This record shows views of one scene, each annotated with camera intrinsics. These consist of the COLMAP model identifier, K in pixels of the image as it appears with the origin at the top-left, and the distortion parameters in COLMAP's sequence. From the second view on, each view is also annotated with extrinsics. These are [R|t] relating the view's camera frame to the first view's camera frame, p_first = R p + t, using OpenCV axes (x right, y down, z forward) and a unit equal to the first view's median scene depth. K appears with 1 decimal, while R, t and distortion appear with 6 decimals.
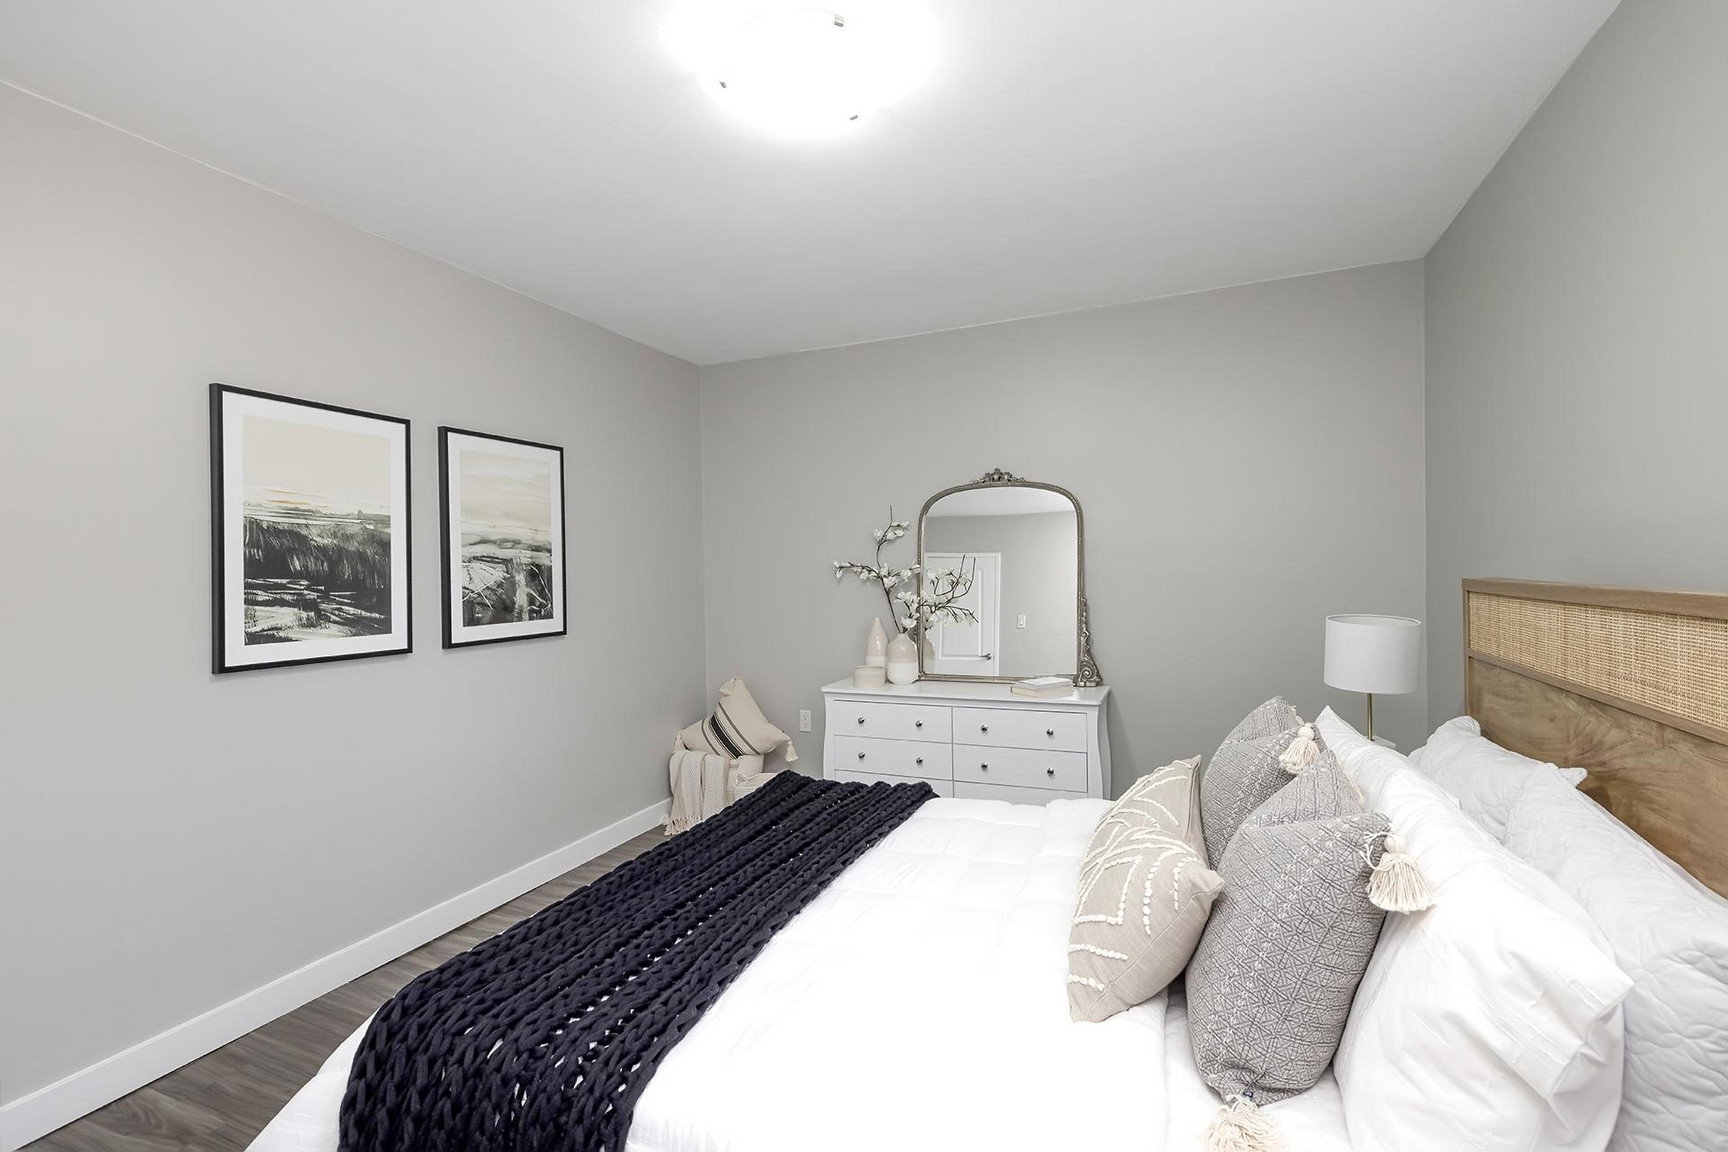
lens RADIAL K [[803.2, 0, 864.0], [0, 803.2, 576.0], [0, 0, 1]] dist [0.000067, 0.000170]
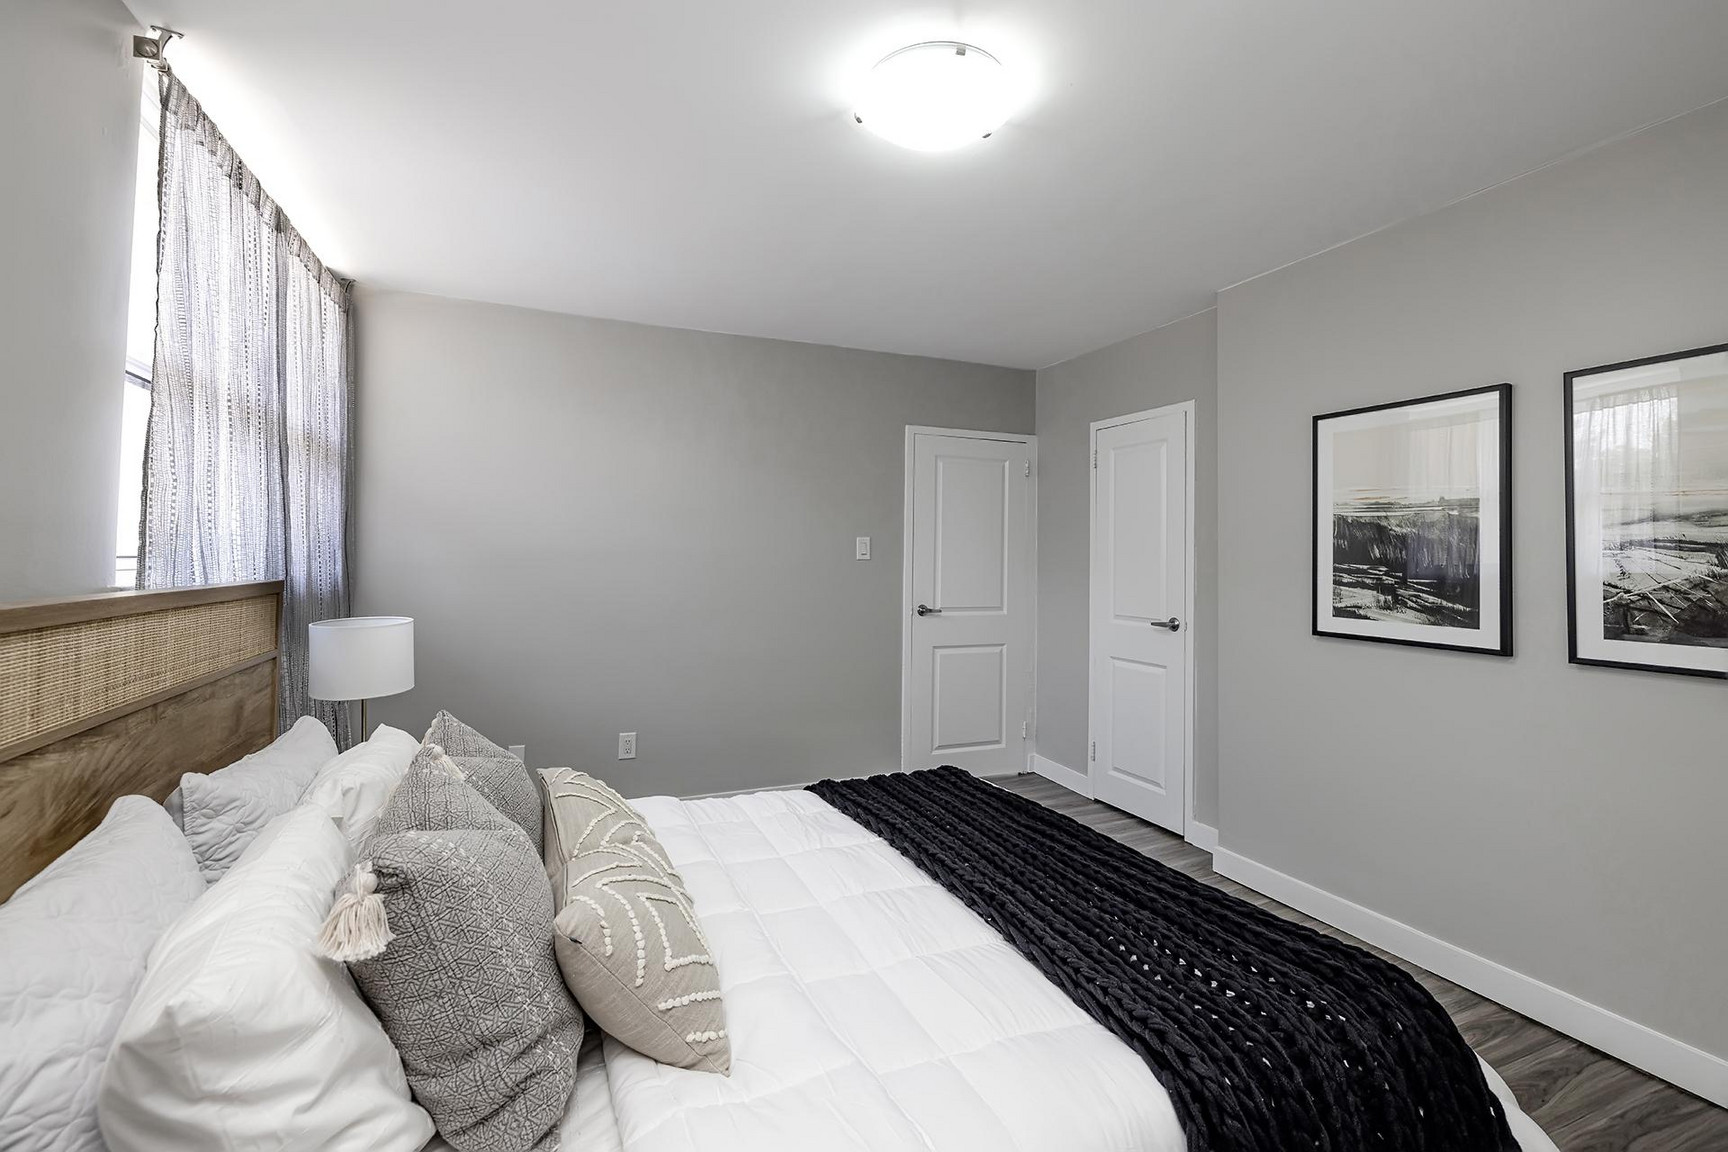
lens RADIAL K [[747.2, 0, 855.8], [0, 747.2, 545.4], [0, 0, 1]] dist [-0.000171, 0.000025]
pose [[-0.708292, 0.007252, -0.705883, 0.540565], [0.004224, 0.999973, 0.006036, -0.033026], [0.705907, 0.001294, -0.708303, 1.201760]]
